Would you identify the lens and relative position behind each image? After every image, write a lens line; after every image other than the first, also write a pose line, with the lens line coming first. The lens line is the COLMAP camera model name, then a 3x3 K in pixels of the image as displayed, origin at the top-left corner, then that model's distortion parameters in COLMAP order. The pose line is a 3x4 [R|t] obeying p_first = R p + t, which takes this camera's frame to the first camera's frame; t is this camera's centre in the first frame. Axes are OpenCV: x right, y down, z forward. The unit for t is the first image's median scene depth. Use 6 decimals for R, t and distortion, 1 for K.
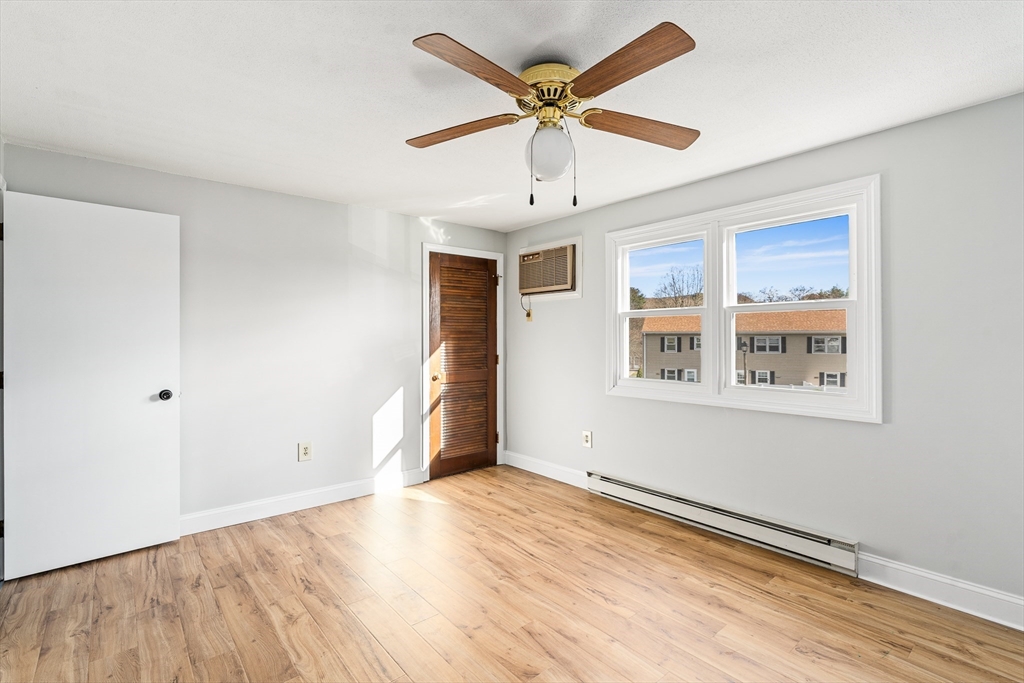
lens RADIAL K [[465.4, 0, 512.2], [0, 465.4, 336.3], [0, 0, 1]] dist [-0.002337, 0.001600]
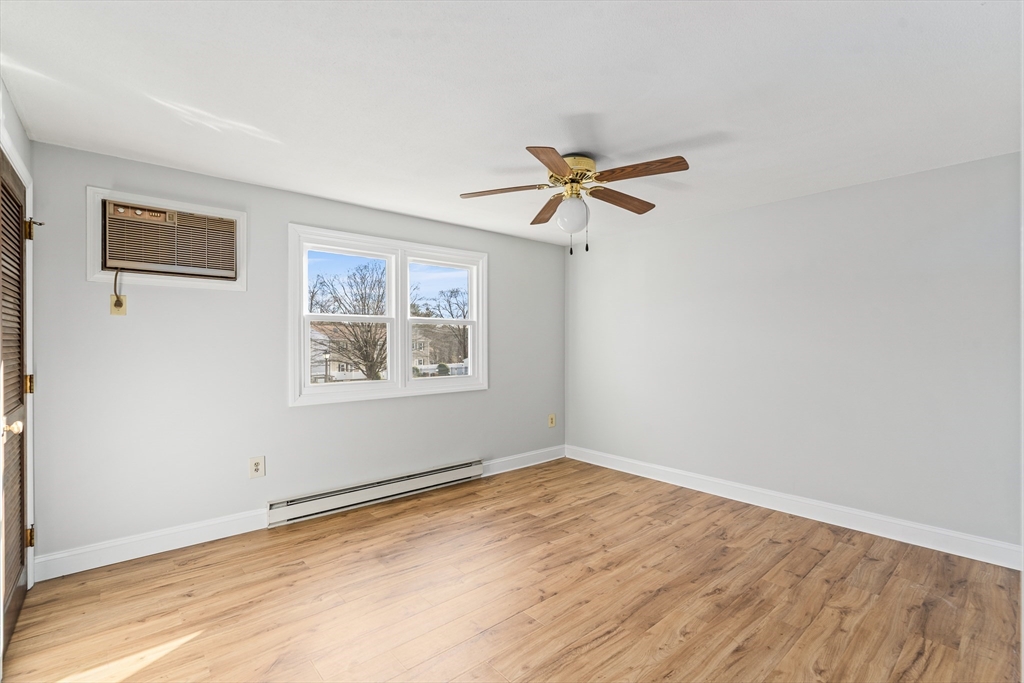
lens RADIAL K [[465.4, 0, 494.0], [0, 465.4, 345.6], [0, 0, 1]] dist [-0.002337, 0.001600]
pose [[0.006493, -0.003664, 0.999972, -0.804537], [-0.006656, 0.999971, 0.003707, 0.003862], [-0.999957, -0.006680, 0.006469, 0.726514]]
